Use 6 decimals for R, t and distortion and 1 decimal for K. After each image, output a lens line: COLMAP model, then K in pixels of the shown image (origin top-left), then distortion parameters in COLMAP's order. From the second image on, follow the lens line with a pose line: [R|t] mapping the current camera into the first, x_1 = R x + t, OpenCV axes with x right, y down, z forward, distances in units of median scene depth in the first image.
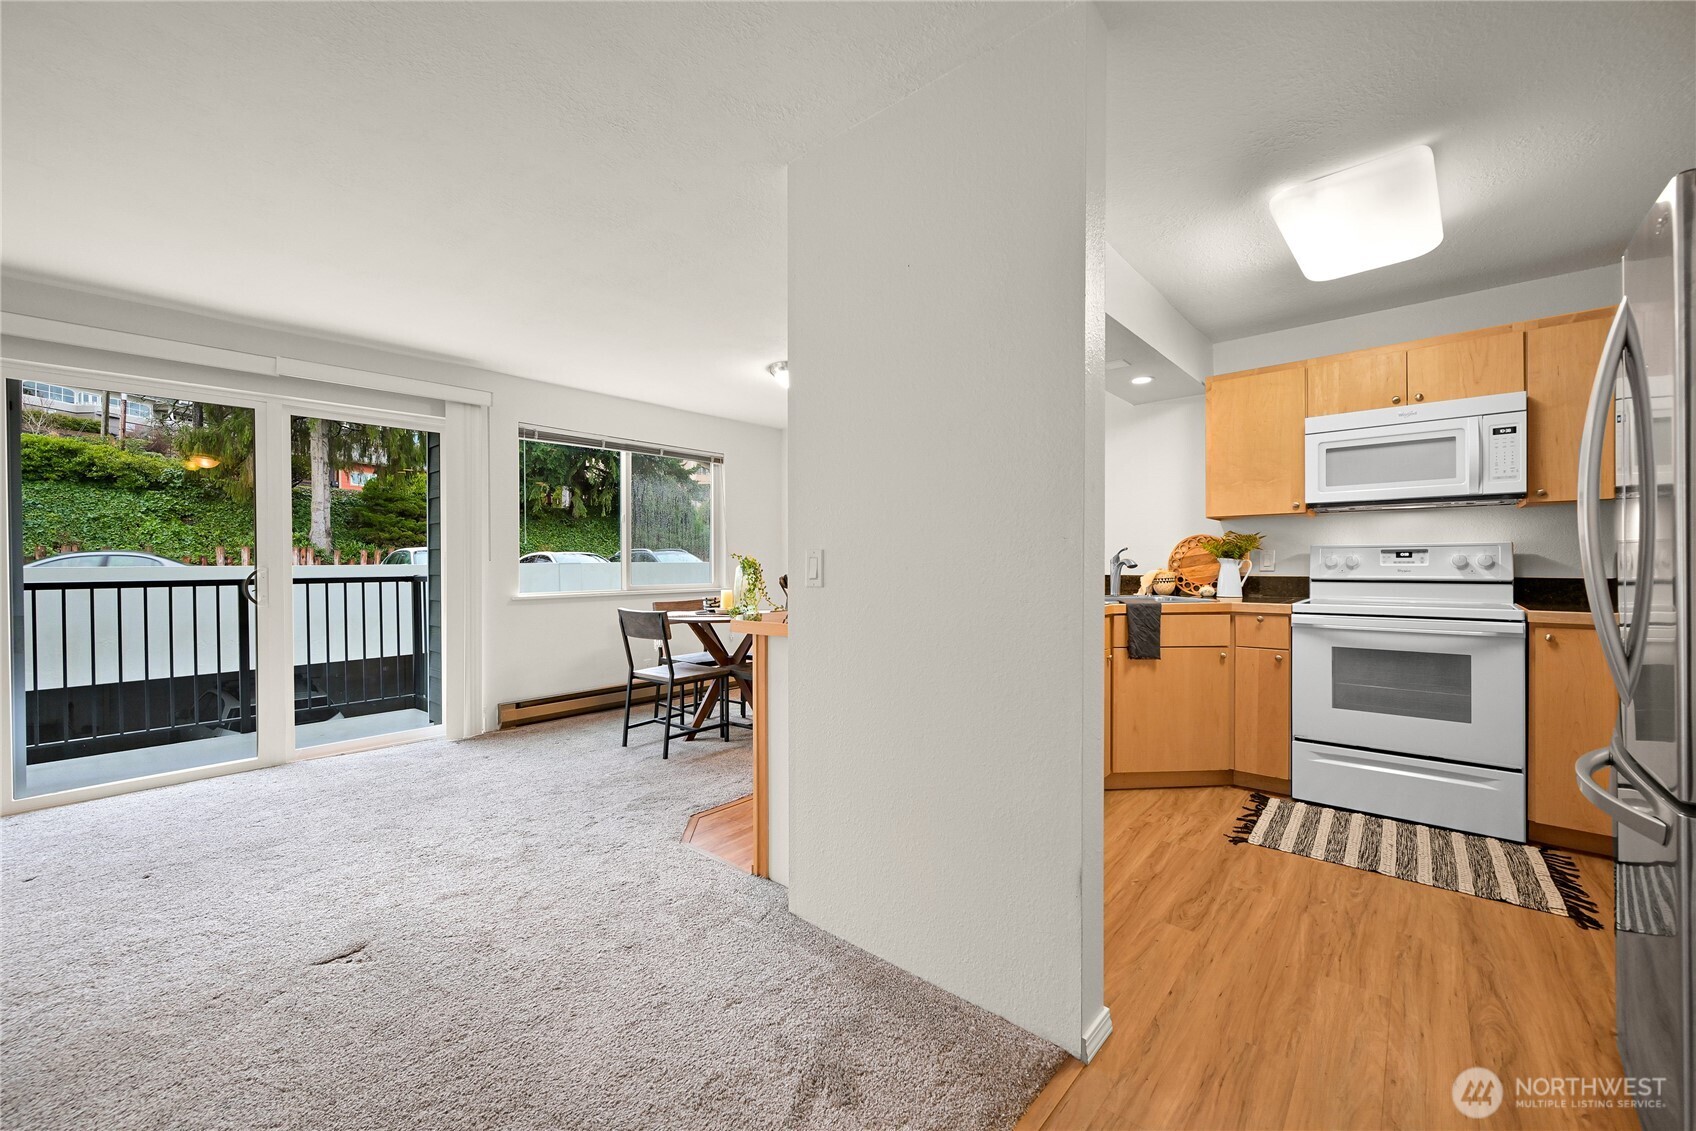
lens RADIAL K [[664.6, 0, 847.8], [0, 664.6, 568.6], [0, 0, 1]] dist [-0.007236, 0.000423]
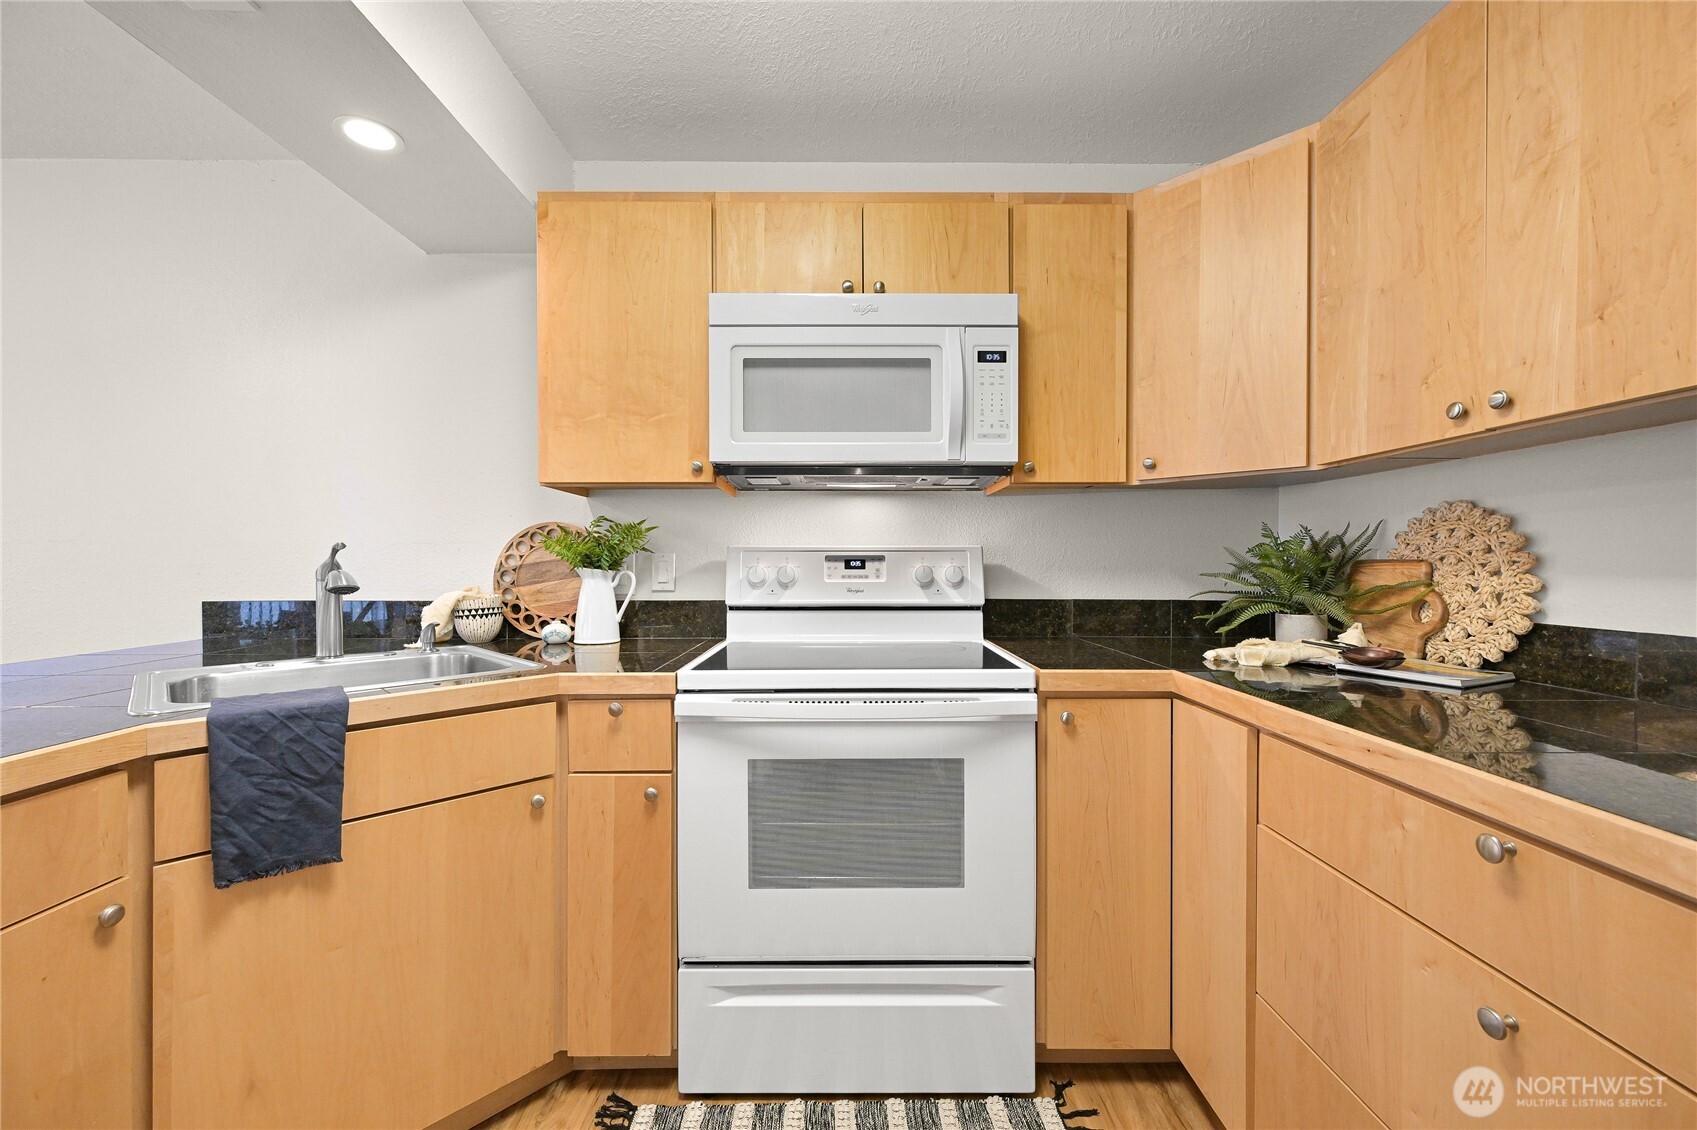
lens RADIAL K [[665.0, 0, 845.6], [0, 665.0, 565.3], [0, 0, 1]] dist [-0.007236, 0.000423]
pose [[0.748761, 0.001112, 0.662839, 0.442237], [0.001772, 0.999992, -0.003680, -0.018122], [-0.662838, 0.003930, 0.748753, 0.564184]]
